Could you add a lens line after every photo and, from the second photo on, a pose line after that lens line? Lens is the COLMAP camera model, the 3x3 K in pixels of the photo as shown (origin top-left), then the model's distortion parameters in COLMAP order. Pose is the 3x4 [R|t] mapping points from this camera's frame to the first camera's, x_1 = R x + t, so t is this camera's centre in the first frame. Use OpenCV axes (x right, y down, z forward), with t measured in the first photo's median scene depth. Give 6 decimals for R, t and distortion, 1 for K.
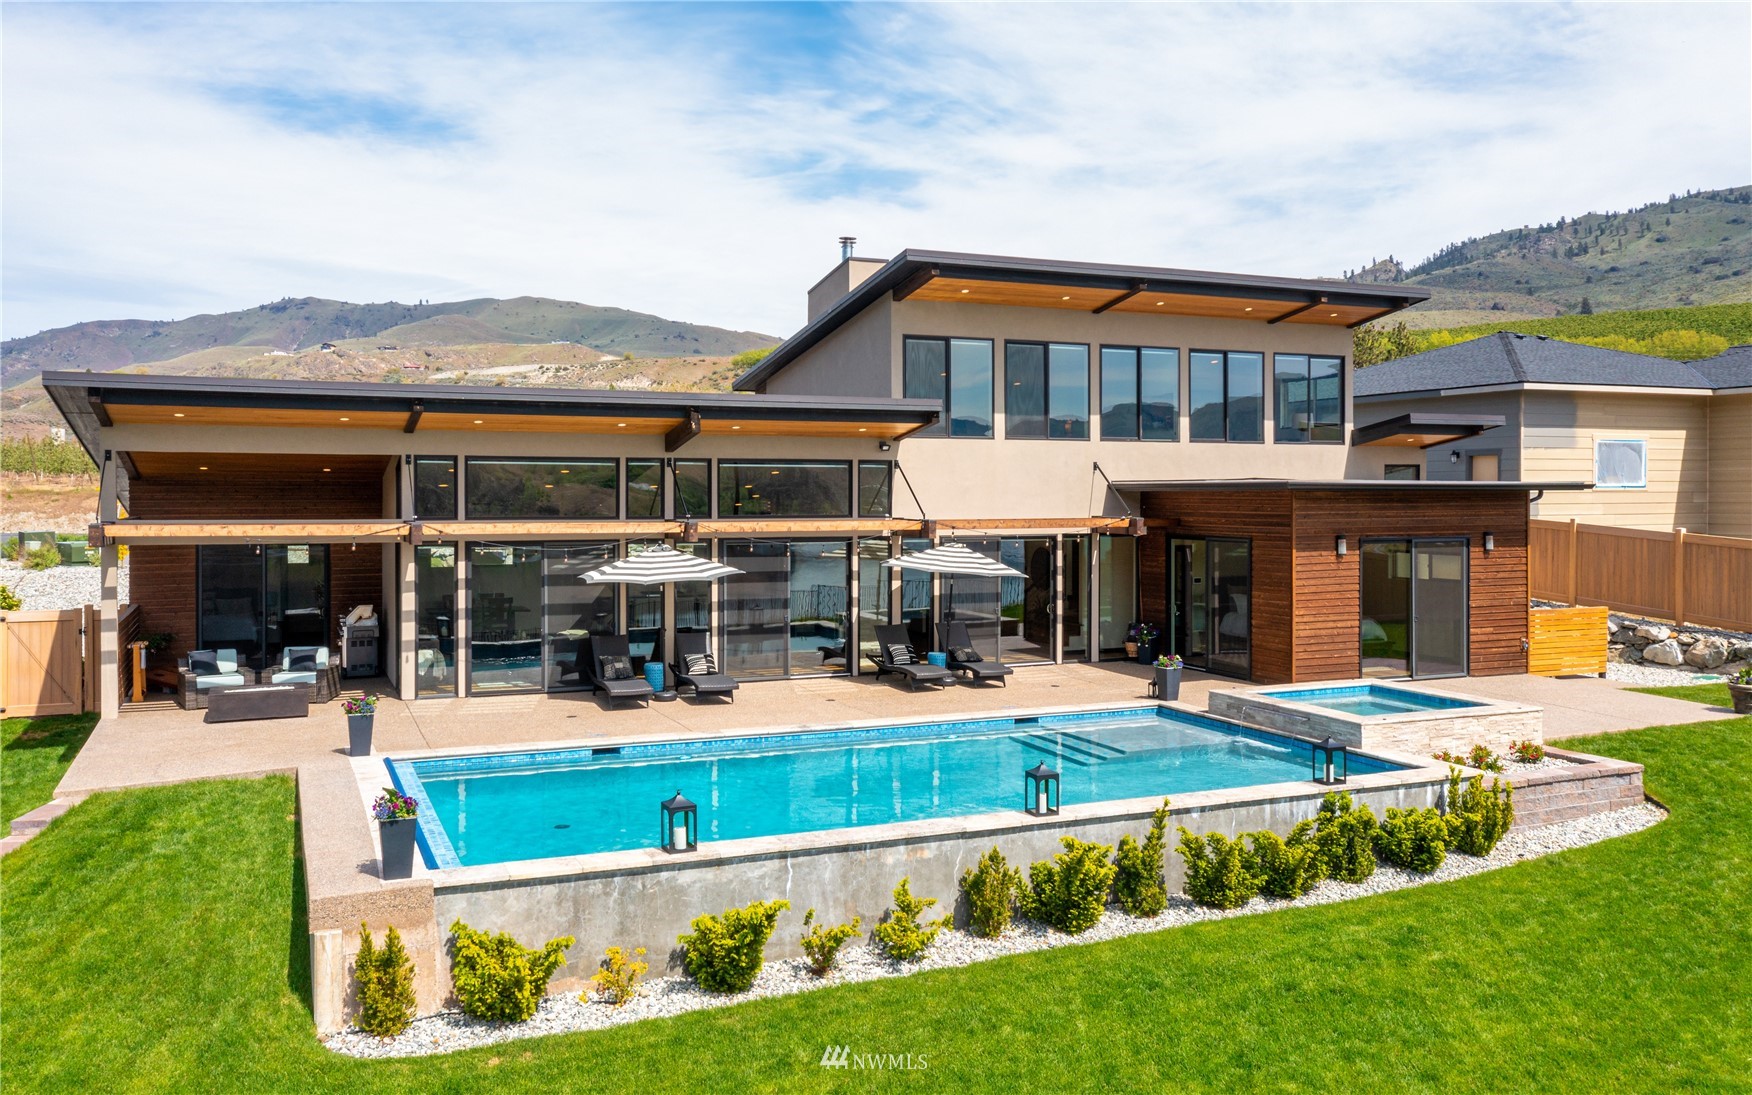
lens RADIAL K [[1335.8, 0, 876.0], [0, 1335.8, 547.5], [0, 0, 1]] dist [0.070867, 0.000213]
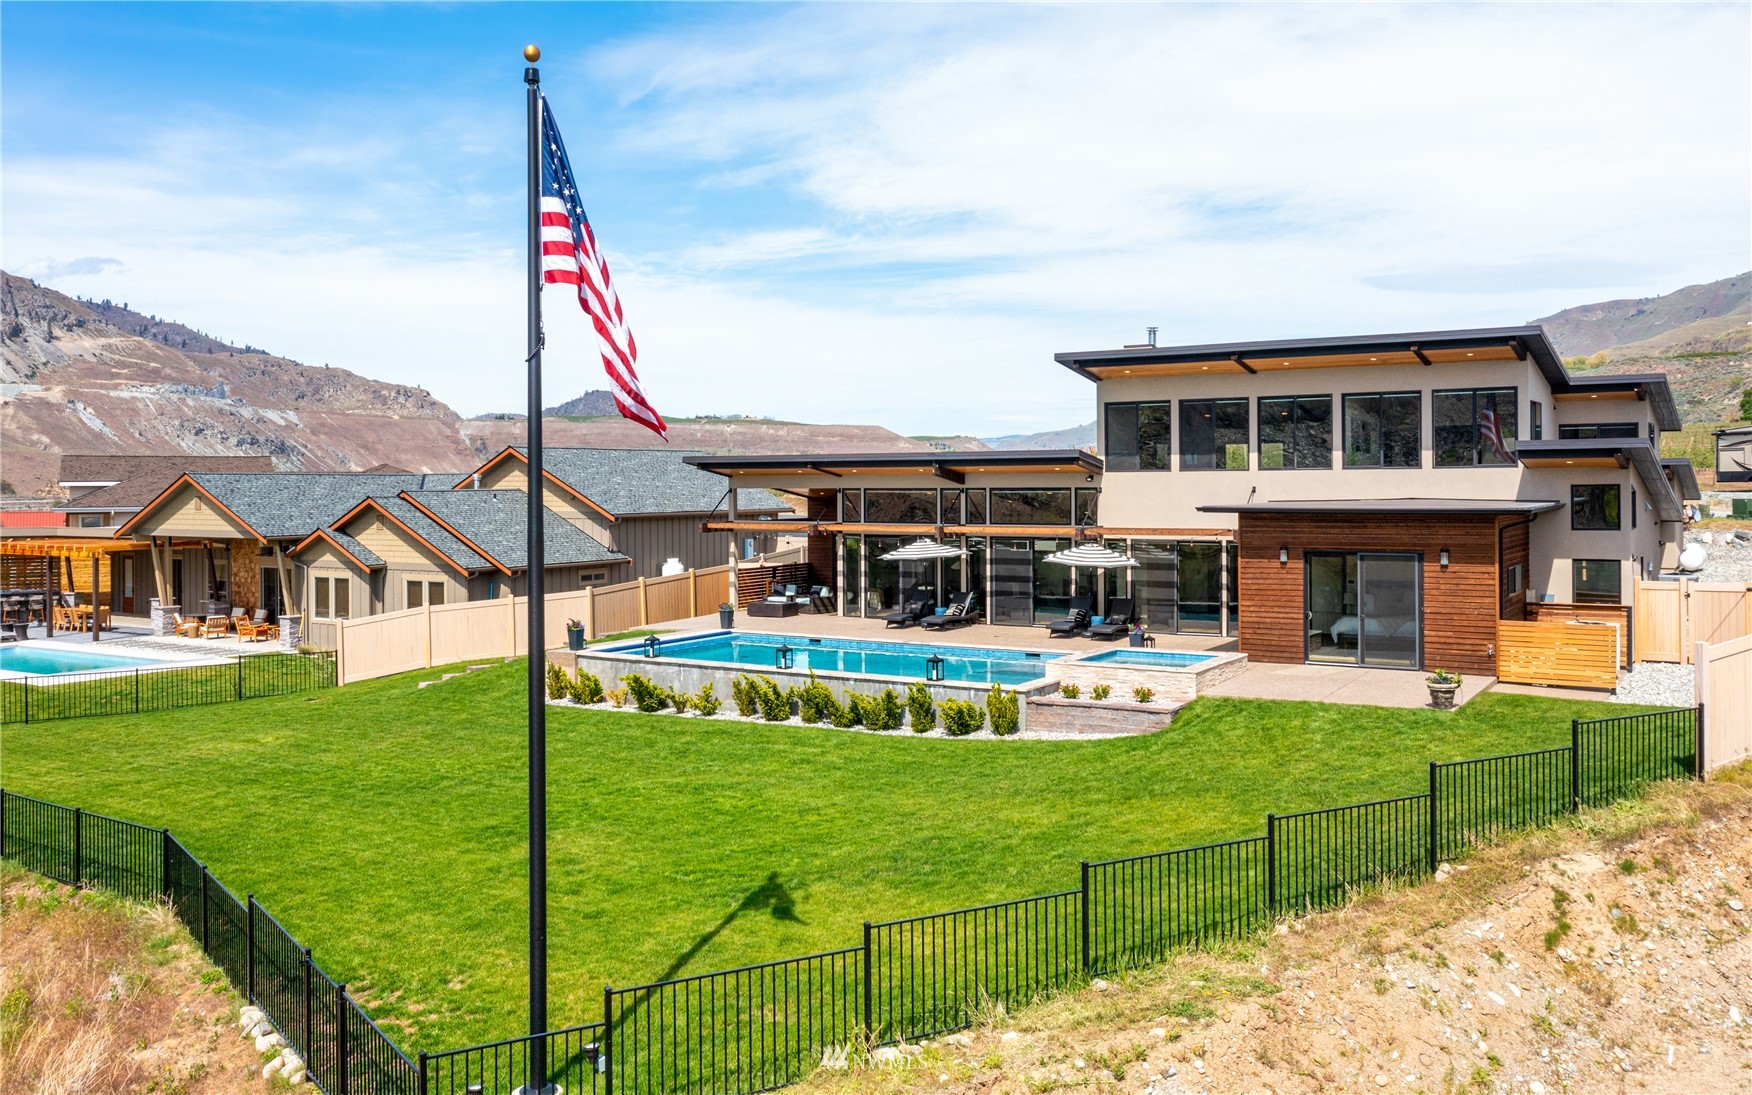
lens RADIAL K [[1335.8, 0, 876.0], [0, 1335.8, 547.5], [0, 0, 1]] dist [0.070867, 0.000213]
pose [[0.603250, 0.033685, -0.796841, 1.120975], [-0.028237, 0.999383, 0.020870, -0.024175], [0.797052, 0.009910, 0.603829, -0.099943]]
